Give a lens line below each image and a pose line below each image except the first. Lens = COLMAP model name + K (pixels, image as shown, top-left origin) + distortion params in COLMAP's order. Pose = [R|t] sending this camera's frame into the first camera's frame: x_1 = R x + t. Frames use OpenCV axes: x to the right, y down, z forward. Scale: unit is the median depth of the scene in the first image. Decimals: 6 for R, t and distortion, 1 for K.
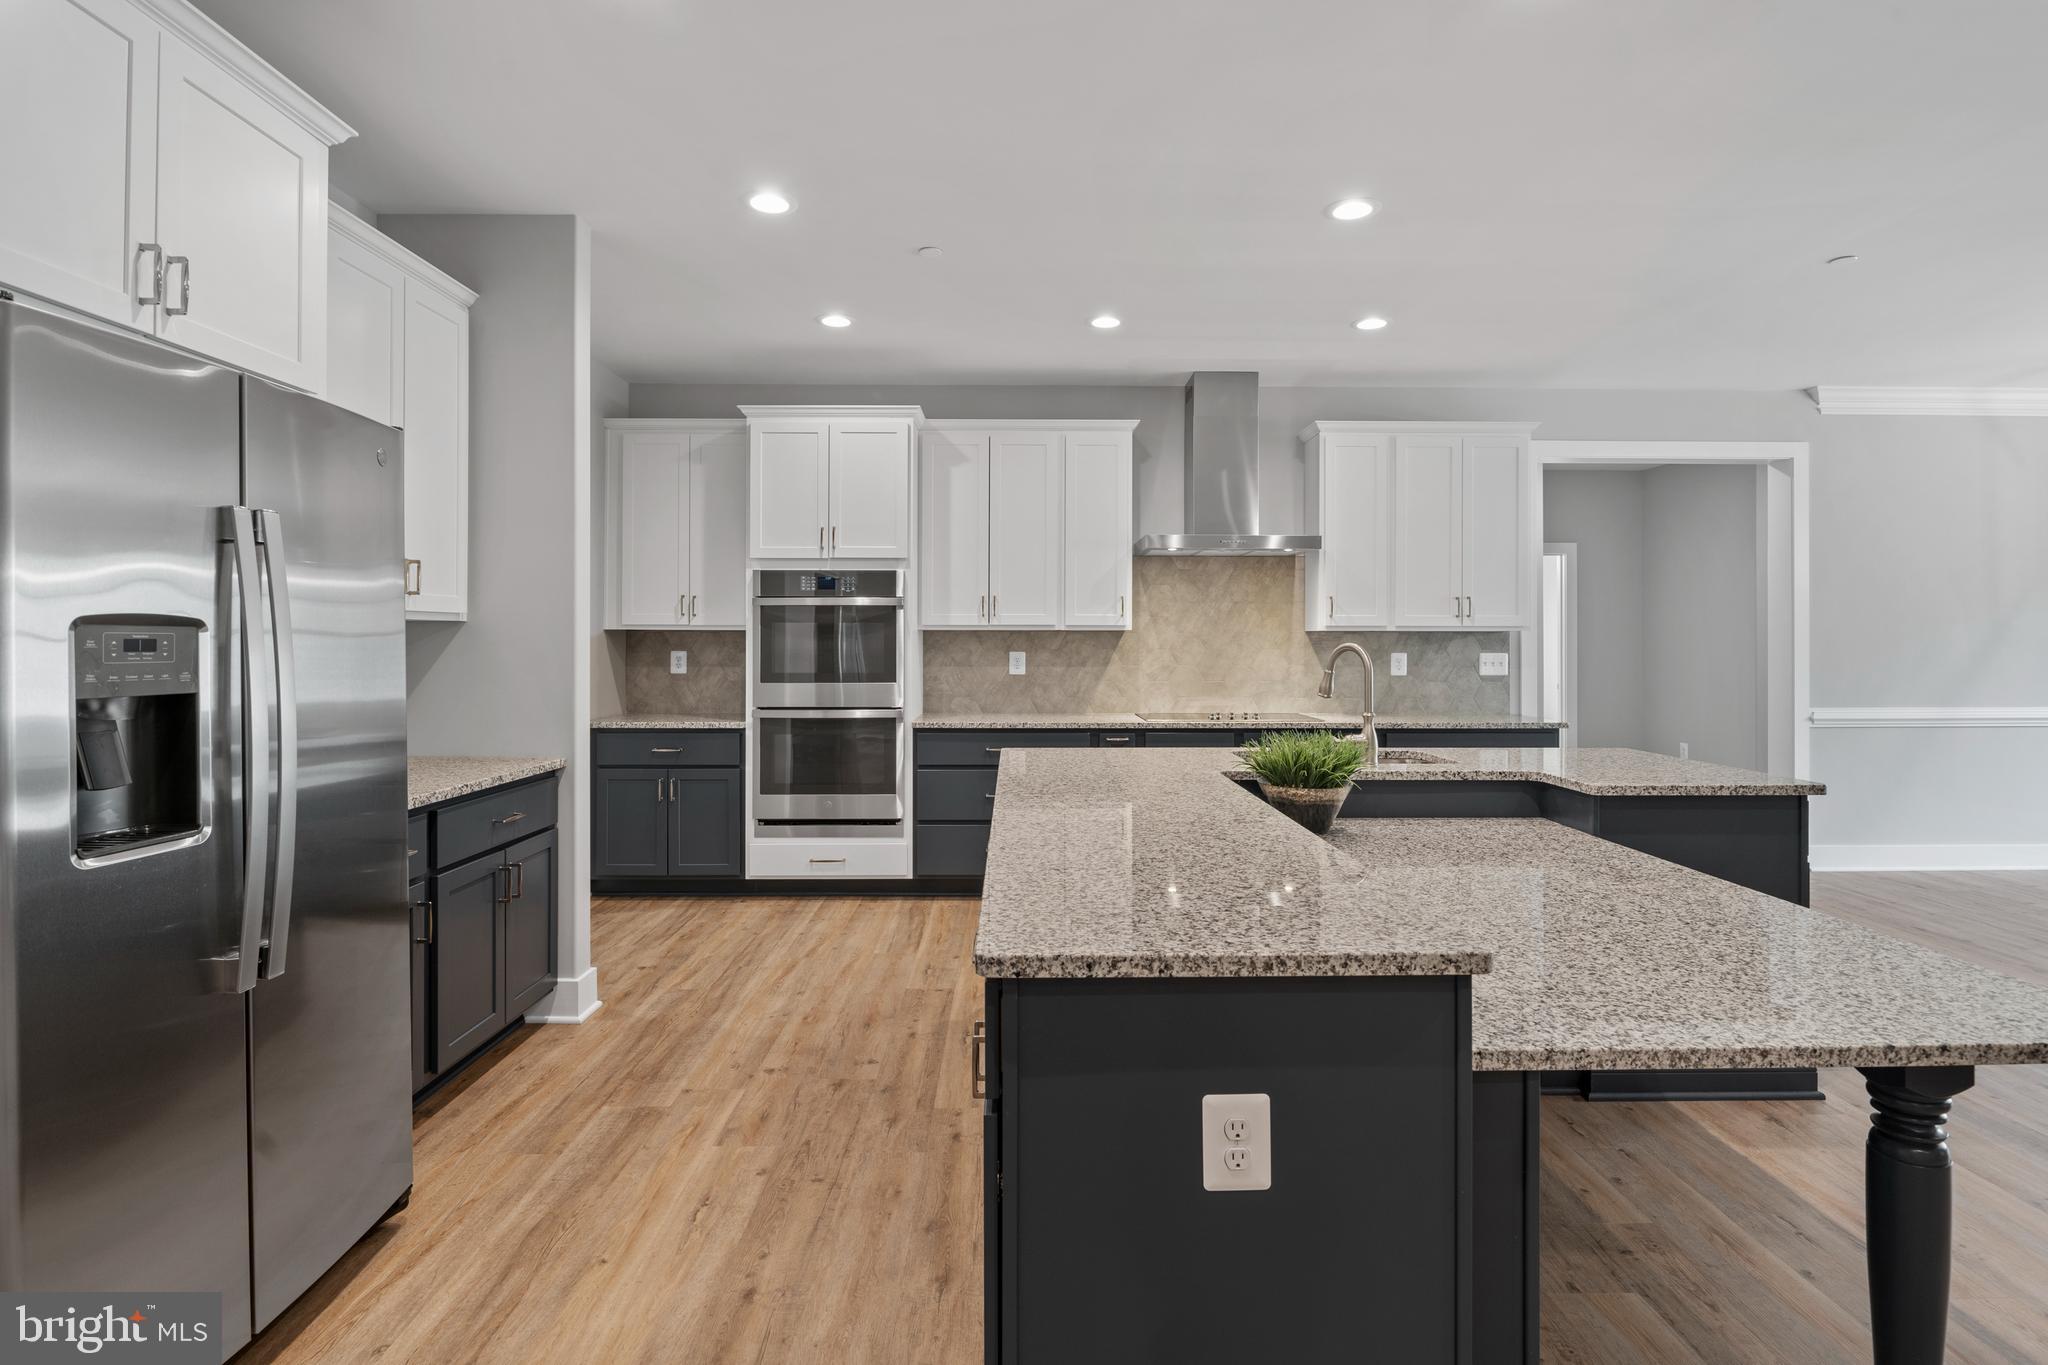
lens RADIAL K [[1023.3, 0, 1020.6], [0, 1023.3, 646.8], [0, 0, 1]] dist [-0.007747, -0.000012]
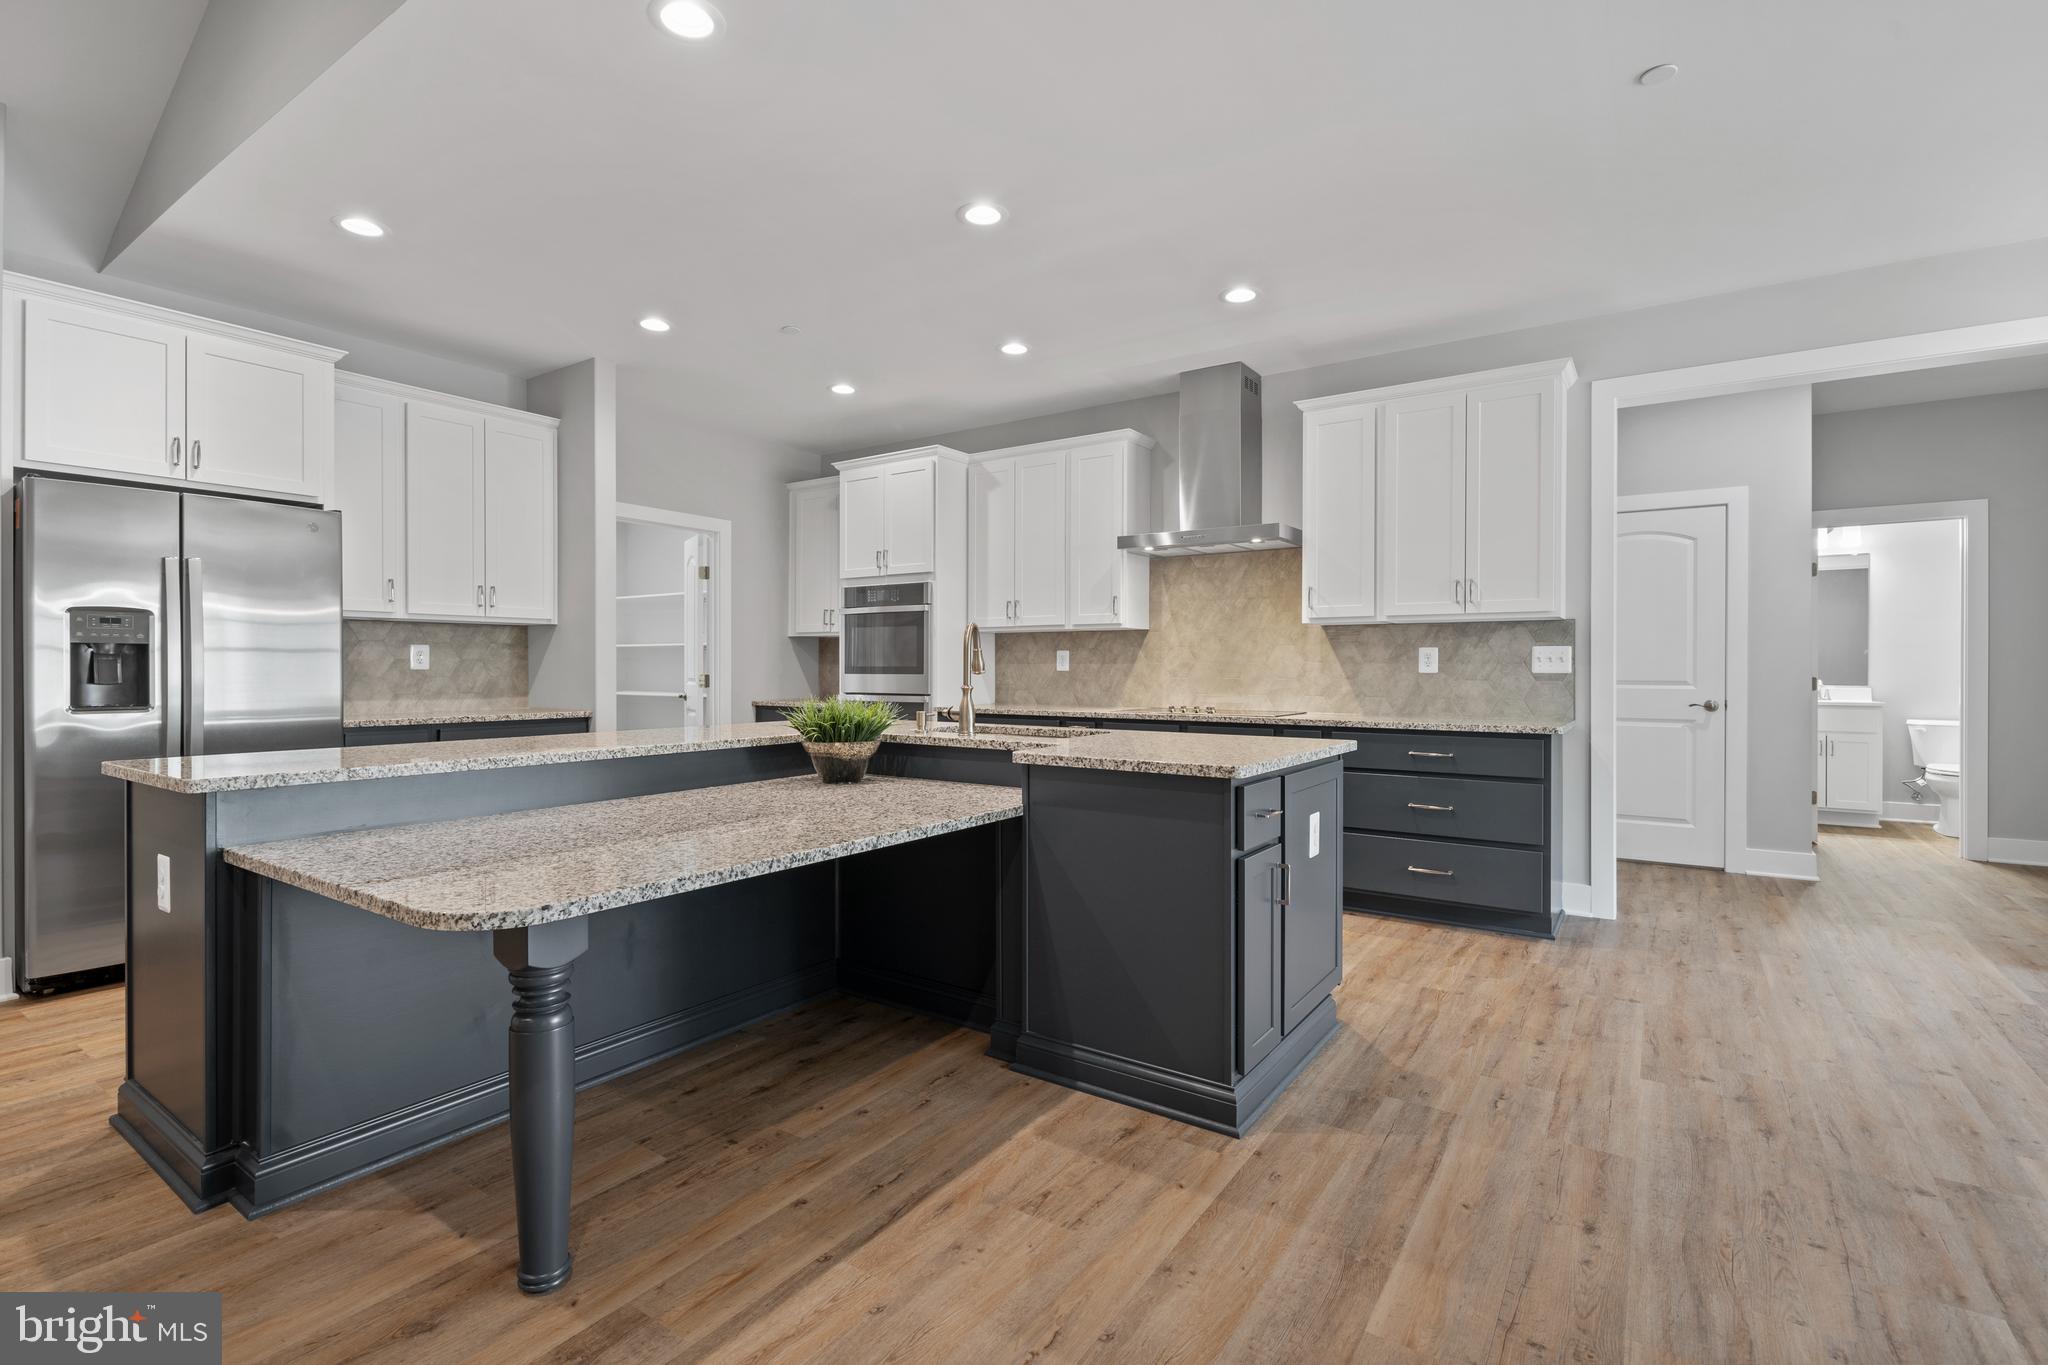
lens RADIAL K [[947.1, 0, 1018.1], [0, 947.1, 680.4], [0, 0, 1]] dist [-0.000259, -0.003705]
pose [[0.807478, 0.008866, -0.589831, 0.599207], [-0.004670, 0.999952, 0.008638, 0.030591], [0.589879, -0.004220, 0.807481, 0.136937]]
